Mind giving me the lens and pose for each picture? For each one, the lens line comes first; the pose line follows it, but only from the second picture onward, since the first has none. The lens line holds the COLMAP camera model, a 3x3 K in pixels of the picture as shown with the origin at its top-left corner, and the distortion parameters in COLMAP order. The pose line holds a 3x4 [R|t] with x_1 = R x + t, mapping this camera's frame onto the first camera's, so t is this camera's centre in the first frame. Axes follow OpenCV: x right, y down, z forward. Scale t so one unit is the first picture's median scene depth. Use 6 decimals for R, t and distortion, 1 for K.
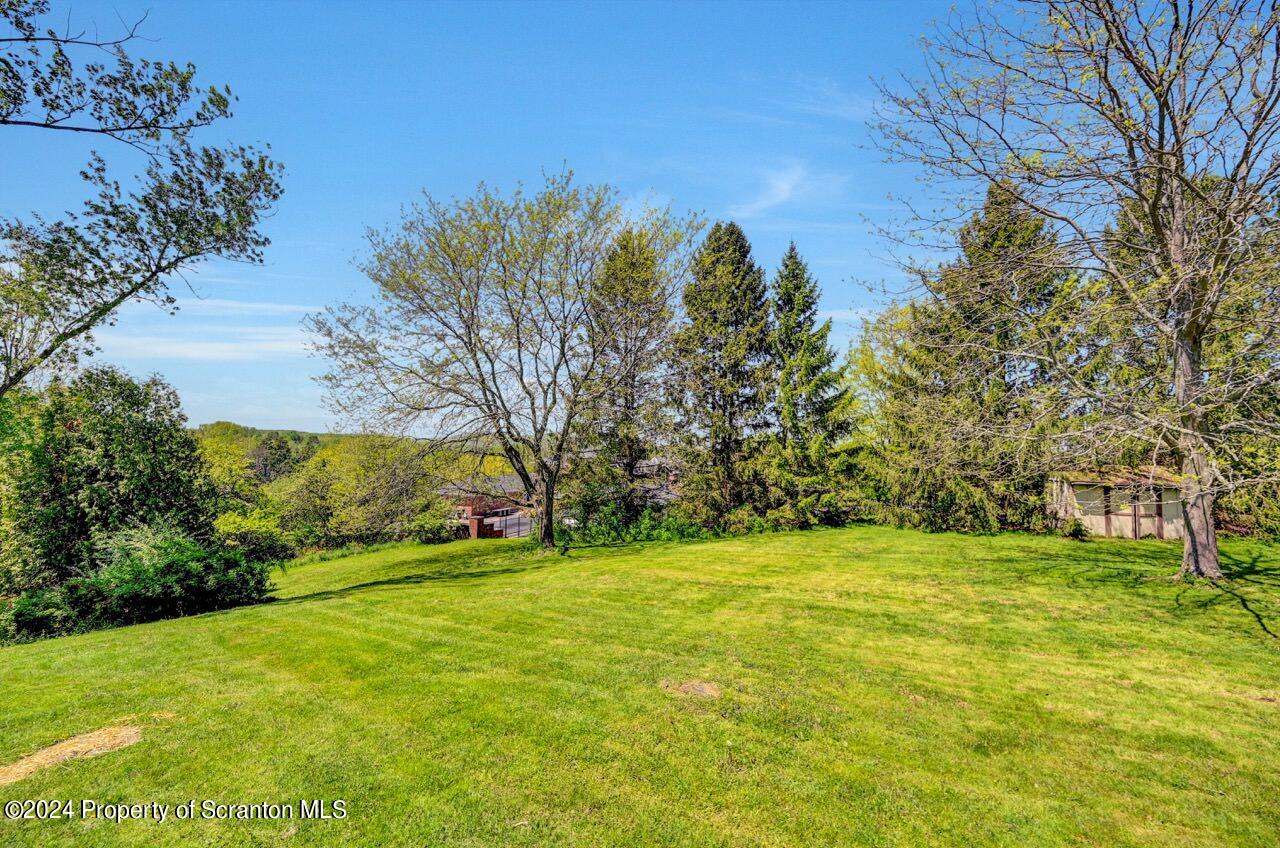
lens RADIAL K [[519.7, 0, 644.8], [0, 519.7, 430.4], [0, 0, 1]] dist [0.020296, 0.000564]
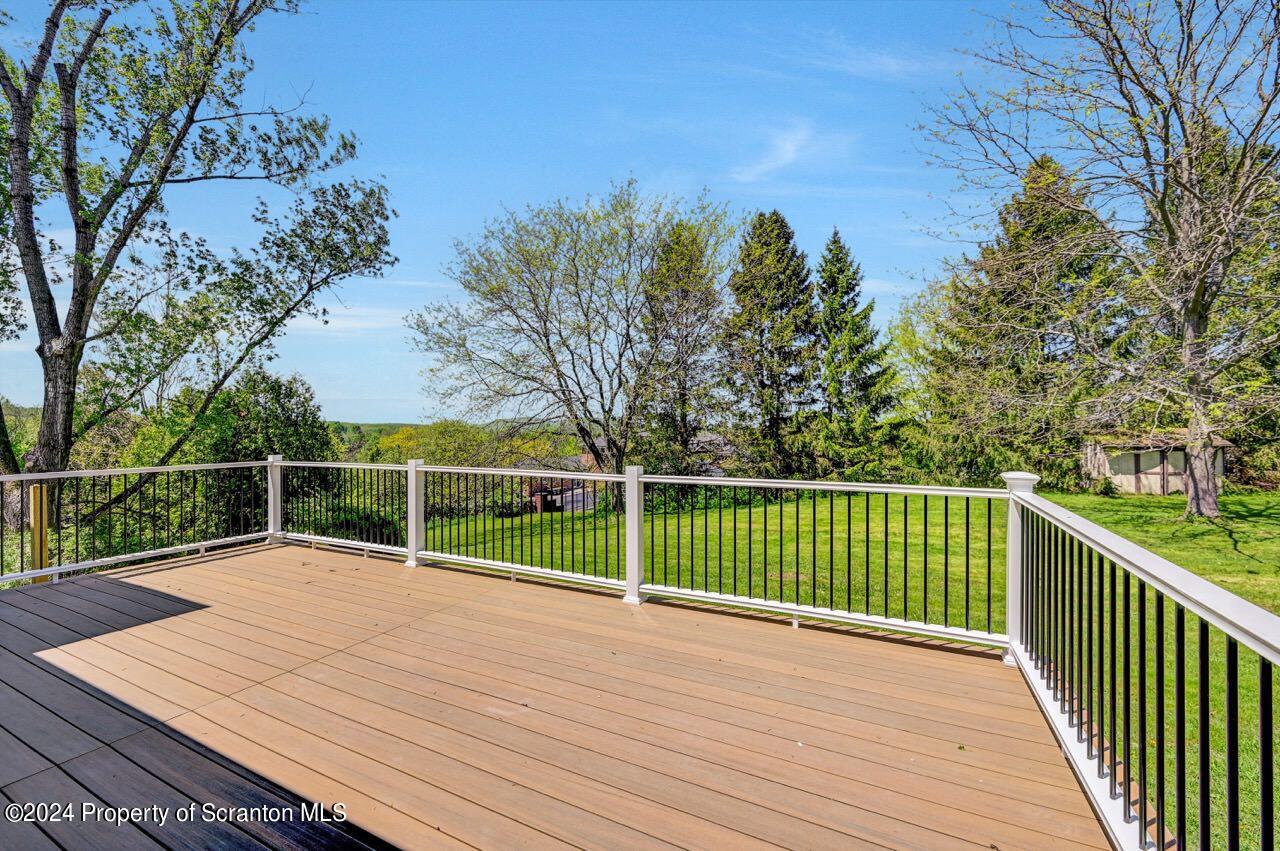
lens RADIAL K [[514.4, 0, 638.4], [0, 514.4, 433.6], [0, 0, 1]] dist [0.001743, 0.000120]
pose [[0.996445, -0.023489, -0.080904, -0.046728], [0.026799, 0.998837, 0.040071, 0.004707], [0.079869, -0.042097, 0.995916, -0.104147]]
